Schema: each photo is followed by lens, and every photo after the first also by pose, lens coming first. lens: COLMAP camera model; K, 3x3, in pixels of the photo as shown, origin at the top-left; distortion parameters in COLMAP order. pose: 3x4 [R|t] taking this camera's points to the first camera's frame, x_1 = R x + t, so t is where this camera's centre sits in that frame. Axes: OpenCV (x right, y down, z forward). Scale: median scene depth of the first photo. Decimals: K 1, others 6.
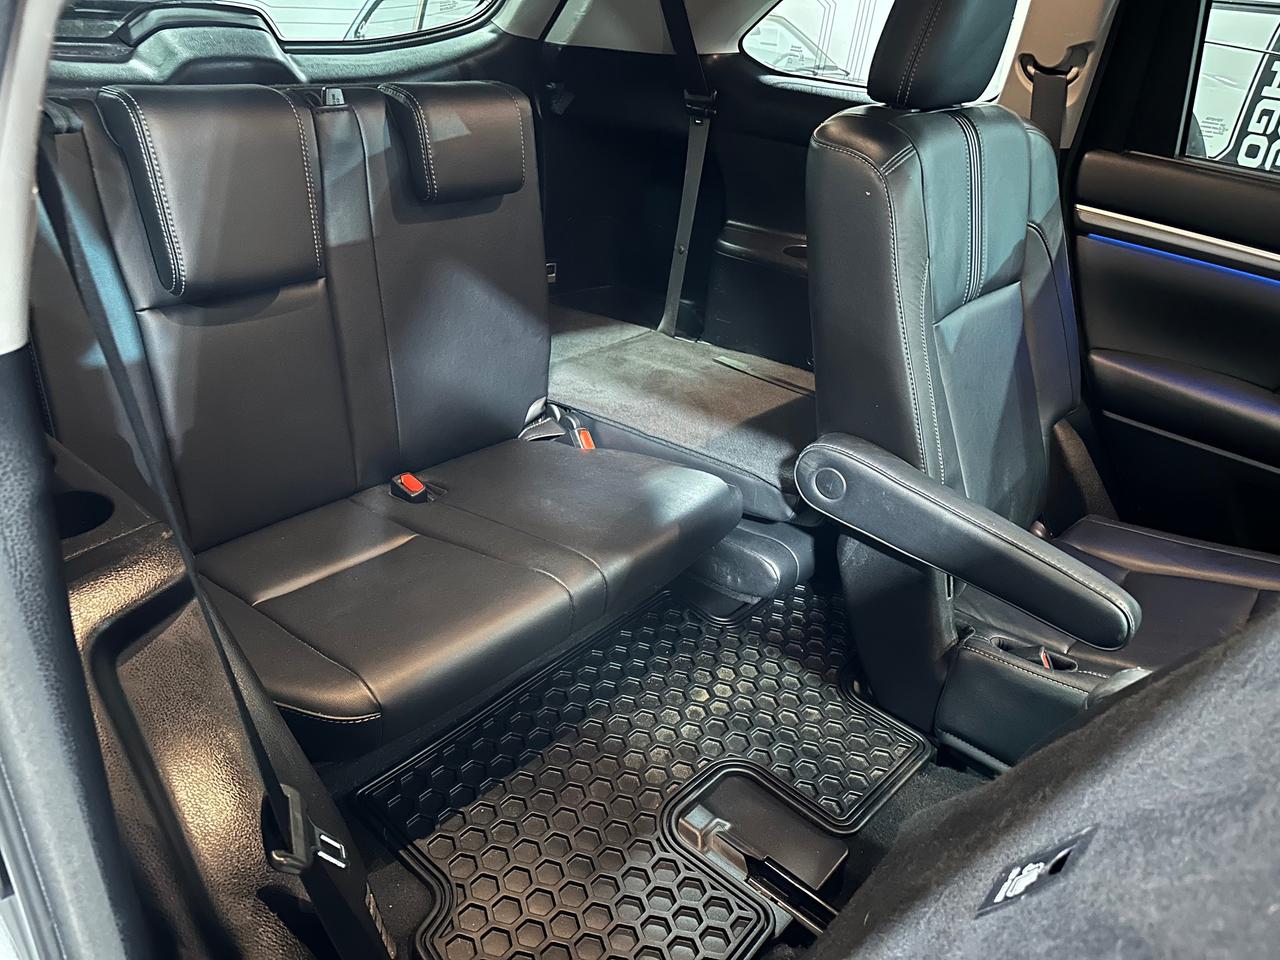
lens RADIAL K [[894.1, 0, 642.4], [0, 894.1, 484.1], [0, 0, 1]] dist [0.075237, -0.087464]
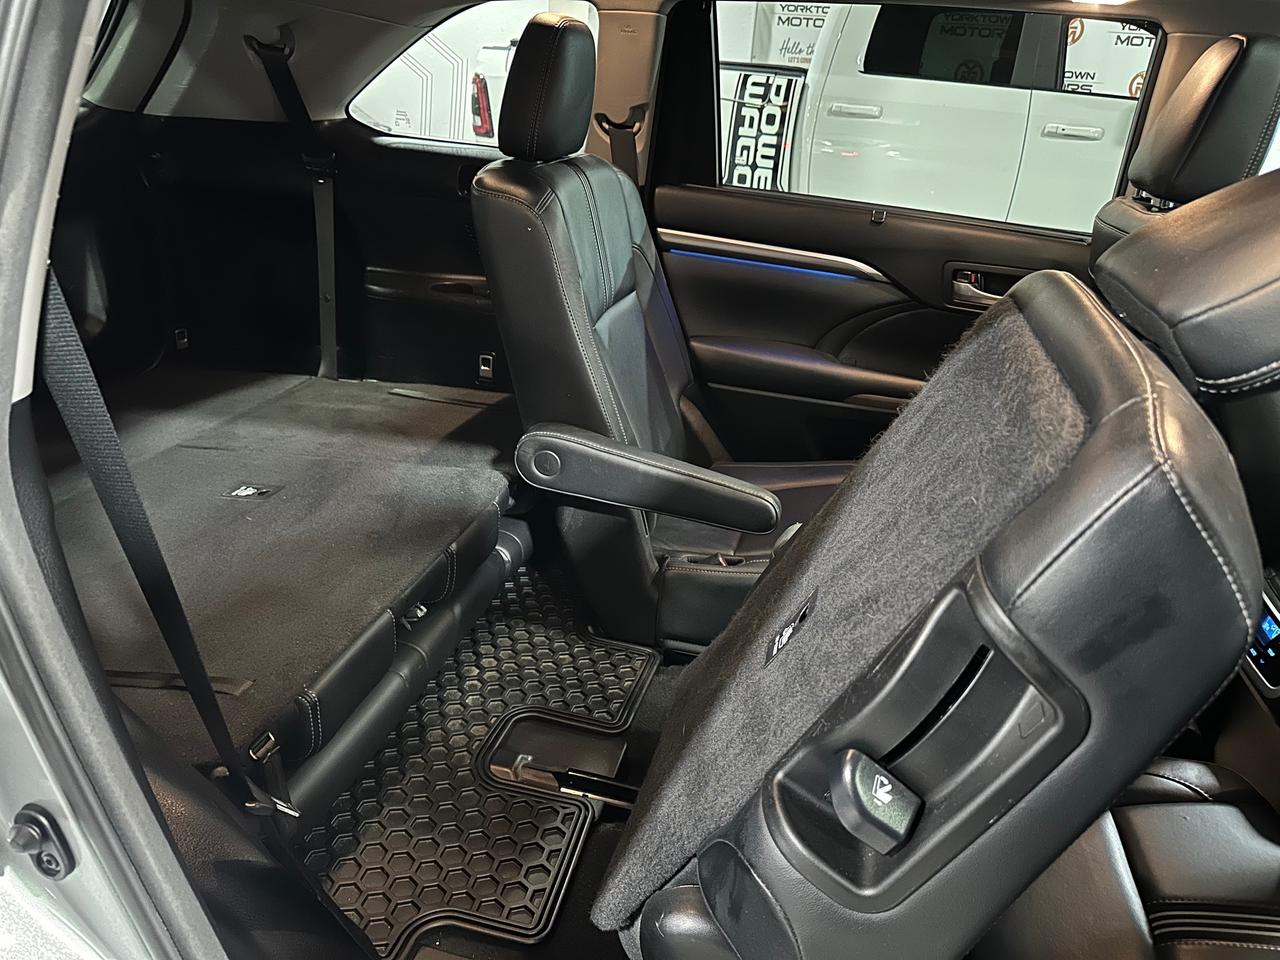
lens RADIAL K [[872.2, 0, 631.0], [0, 872.2, 497.0], [0, 0, 1]] dist [0.150114, -0.206527]
pose [[0.894762, -0.206919, 0.395710, -0.157970], [0.220212, 0.975377, 0.012097, 0.050621], [-0.388469, 0.076316, 0.918296, -0.135441]]
